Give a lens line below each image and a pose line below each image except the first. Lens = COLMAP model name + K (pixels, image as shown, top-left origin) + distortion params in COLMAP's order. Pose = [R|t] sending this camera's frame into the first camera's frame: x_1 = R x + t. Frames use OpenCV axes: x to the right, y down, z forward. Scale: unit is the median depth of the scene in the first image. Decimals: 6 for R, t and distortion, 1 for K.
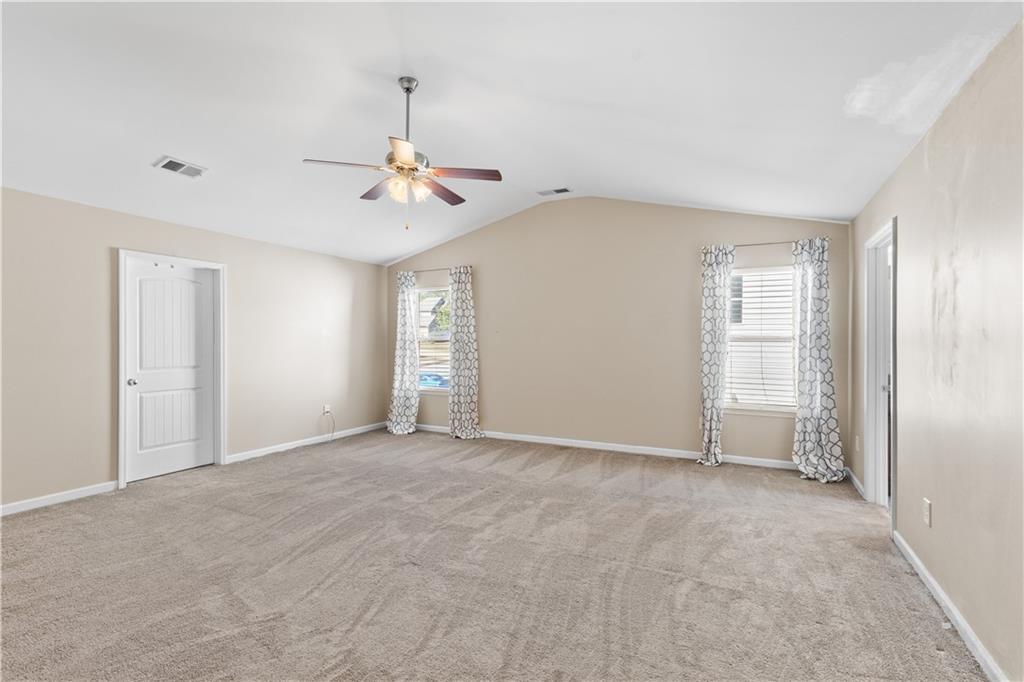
lens RADIAL K [[479.0, 0, 496.4], [0, 479.0, 345.1], [0, 0, 1]] dist [0.002256, 0.000578]
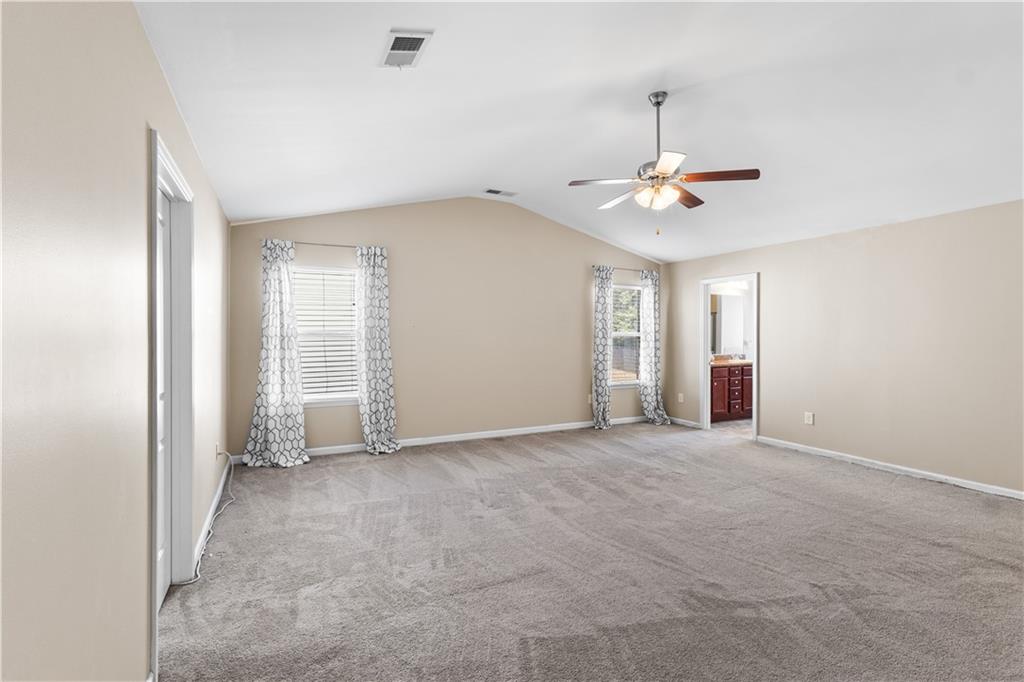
lens RADIAL K [[487.2, 0, 512.1], [0, 487.2, 336.8], [0, 0, 1]] dist [0.001689, 0.000600]
pose [[0.580986, -0.005347, 0.813896, -0.914278], [0.005215, 0.999982, 0.002847, -0.014632], [-0.813897, 0.002591, 0.581004, 0.464337]]
